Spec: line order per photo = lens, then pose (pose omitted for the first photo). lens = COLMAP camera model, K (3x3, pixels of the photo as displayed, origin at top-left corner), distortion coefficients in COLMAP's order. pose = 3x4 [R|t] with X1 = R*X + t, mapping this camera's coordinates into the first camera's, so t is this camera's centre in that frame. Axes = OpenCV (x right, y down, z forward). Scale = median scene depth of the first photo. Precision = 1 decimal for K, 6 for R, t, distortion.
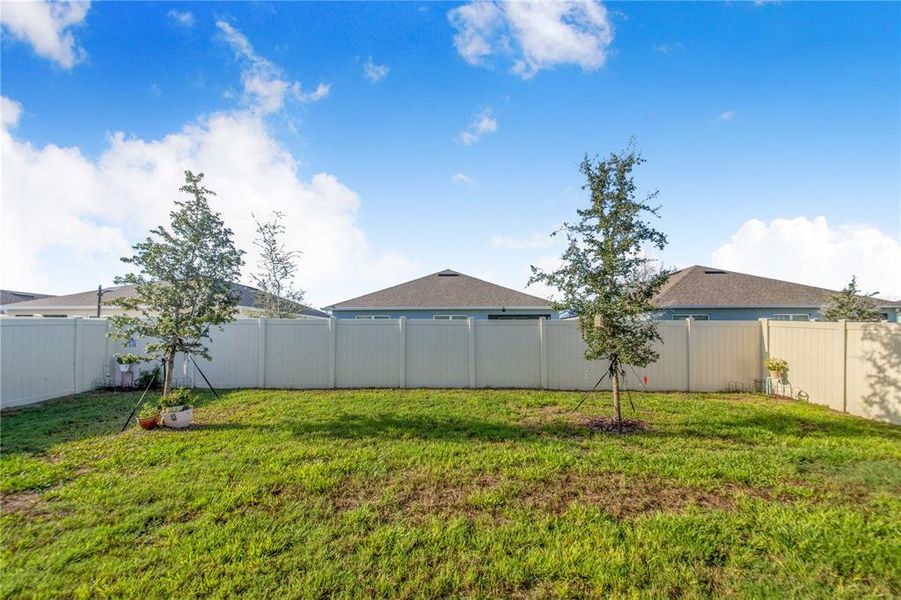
lens RADIAL K [[359.5, 0, 452.5], [0, 359.5, 328.3], [0, 0, 1]] dist [0.000056, -0.000095]
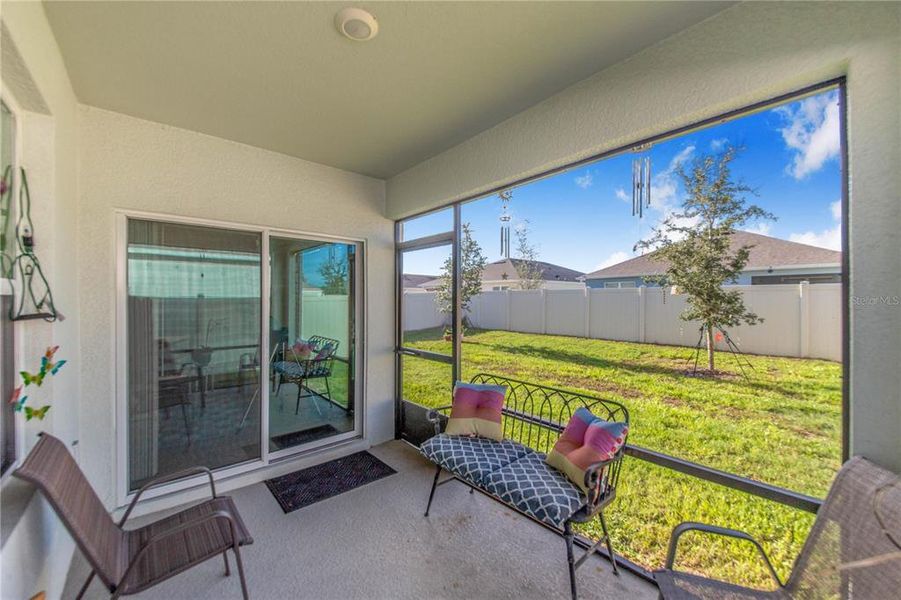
lens RADIAL K [[354.8, 0, 450.5], [0, 354.8, 300.0], [0, 0, 1]] dist [0.038514, -0.021228]
pose [[0.667436, 0.001410, -0.744666, 0.748433], [0.016241, 0.999733, 0.016449, -0.017531], [0.744490, -0.023073, 0.667234, -0.450917]]
